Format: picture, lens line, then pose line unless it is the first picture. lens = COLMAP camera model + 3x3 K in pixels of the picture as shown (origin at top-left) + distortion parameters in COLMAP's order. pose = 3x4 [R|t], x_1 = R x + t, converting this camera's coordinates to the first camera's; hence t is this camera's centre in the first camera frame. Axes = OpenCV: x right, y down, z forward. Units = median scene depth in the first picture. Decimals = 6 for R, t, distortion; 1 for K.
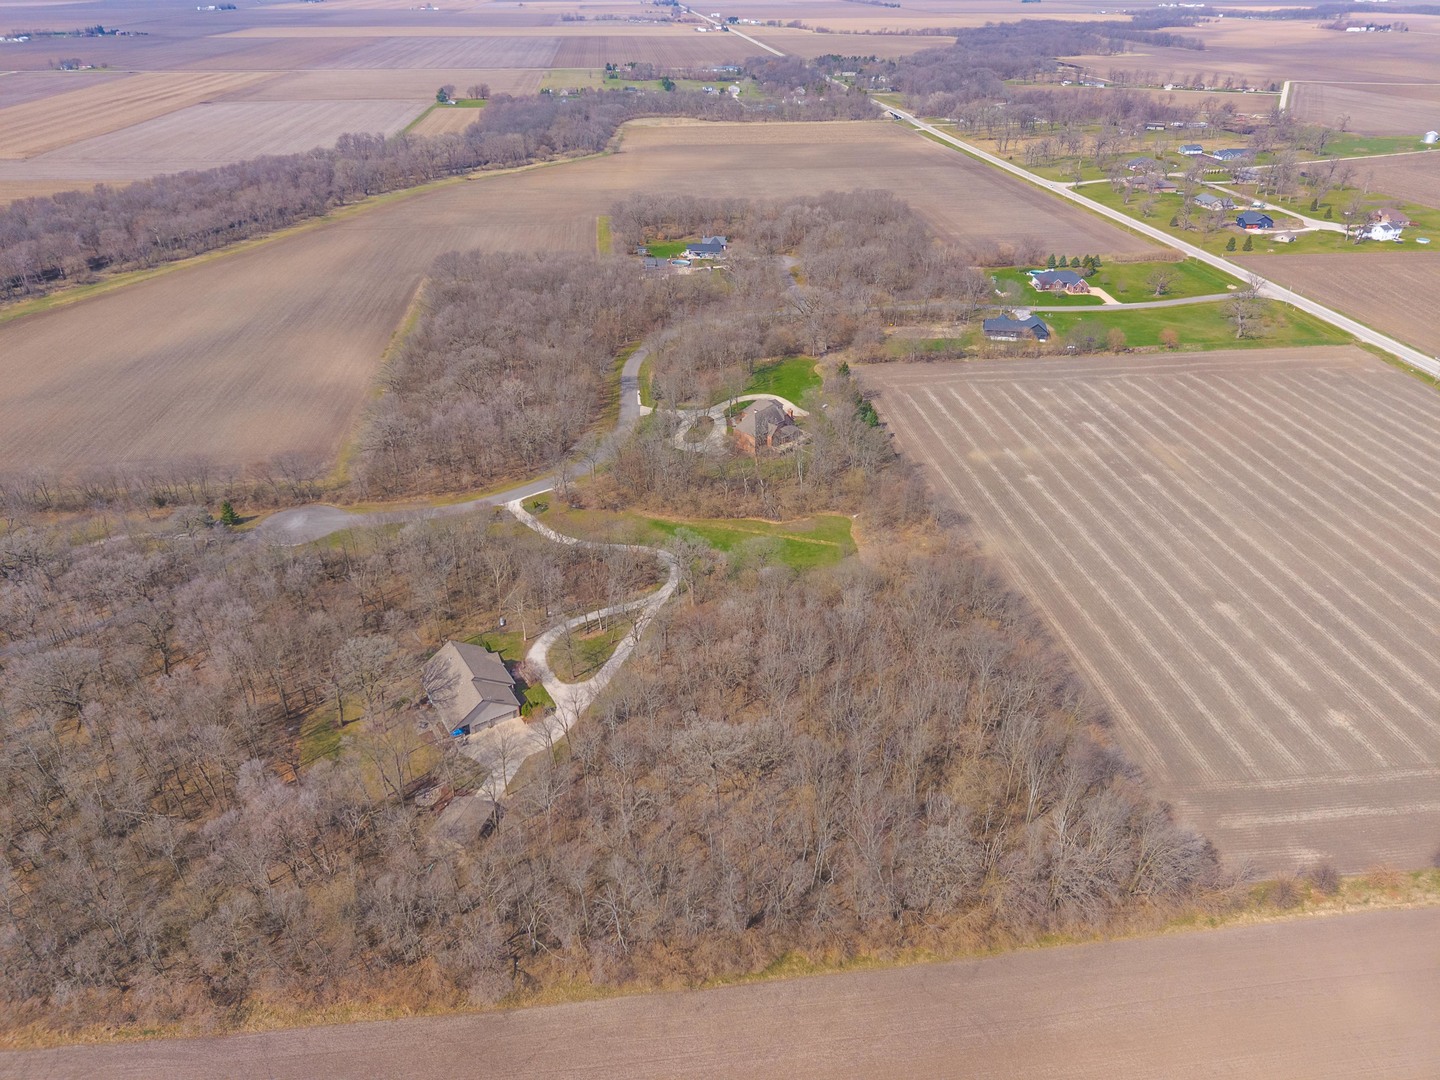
lens RADIAL K [[963.6, 0, 720.0], [0, 963.6, 540.0], [0, 0, 1]] dist [0.033629, -0.032396]
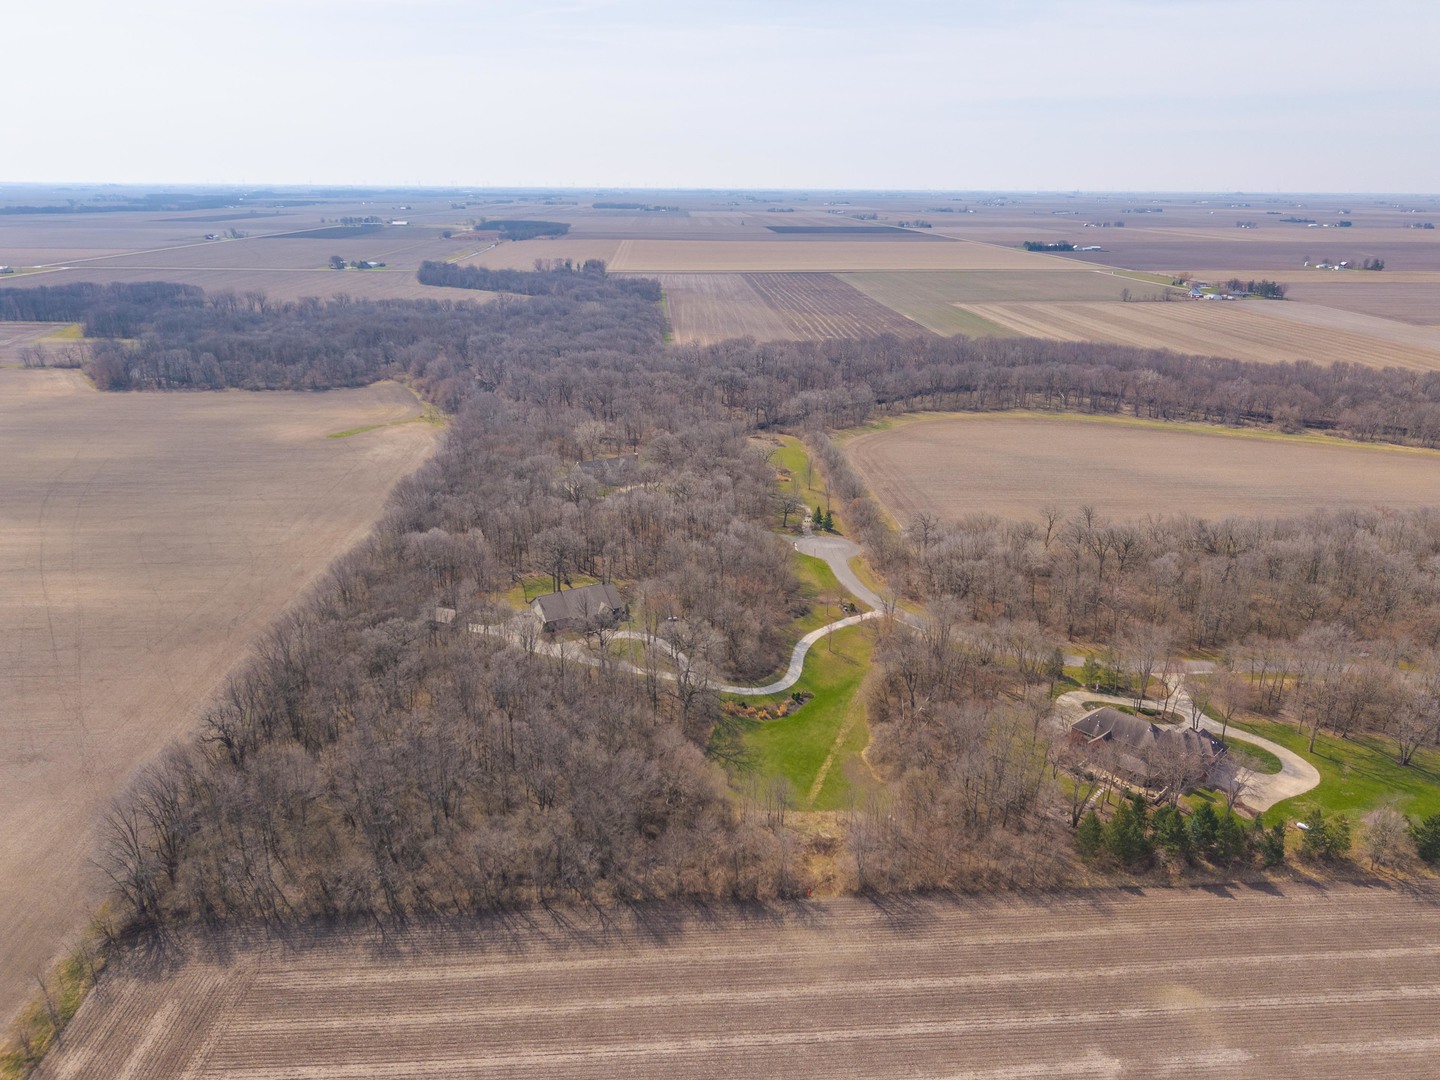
lens RADIAL K [[995.9, 0, 716.5], [0, 995.9, 507.8], [0, 0, 1]] dist [0.038623, -0.032754]
pose [[-0.045344, 0.306693, -0.950728, 0.728803], [-0.514979, 0.808326, 0.285317, -0.329854], [0.856003, 0.502543, 0.121288, 0.667201]]
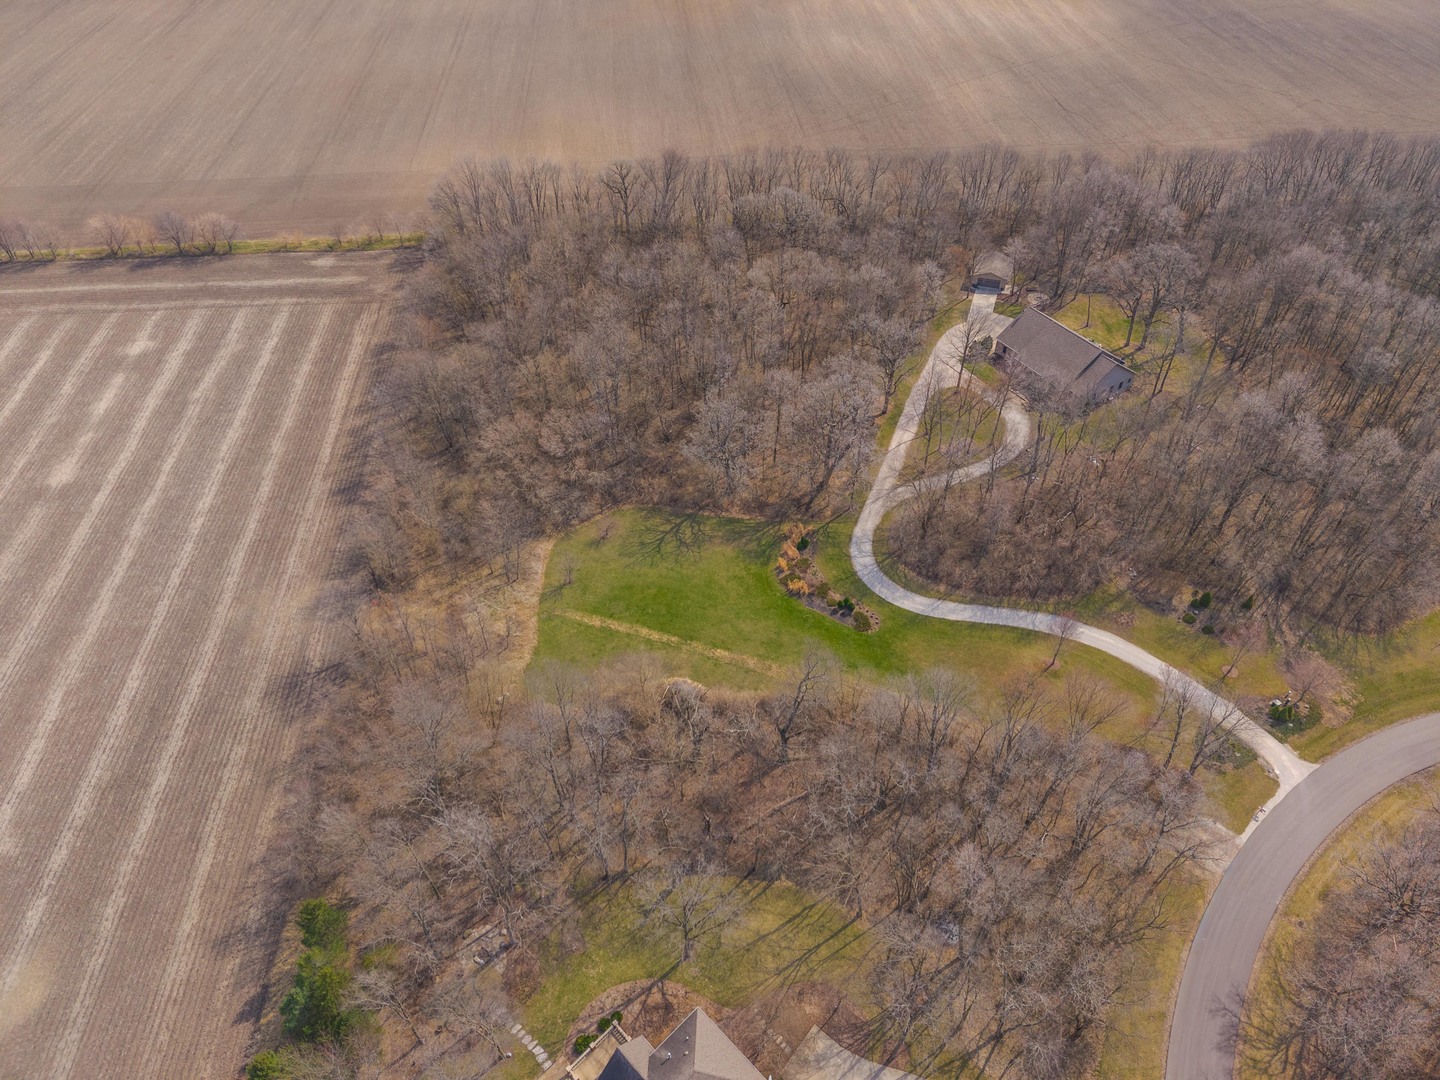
lens RADIAL K [[963.6, 0, 720.0], [0, 963.6, 540.0], [0, 0, 1]] dist [0.033629, -0.032396]
pose [[-0.999775, -0.009814, 0.018816, 0.028831], [0.015325, 0.279511, 0.960020, -0.475045], [-0.014681, 0.960092, -0.279298, 1.013490]]
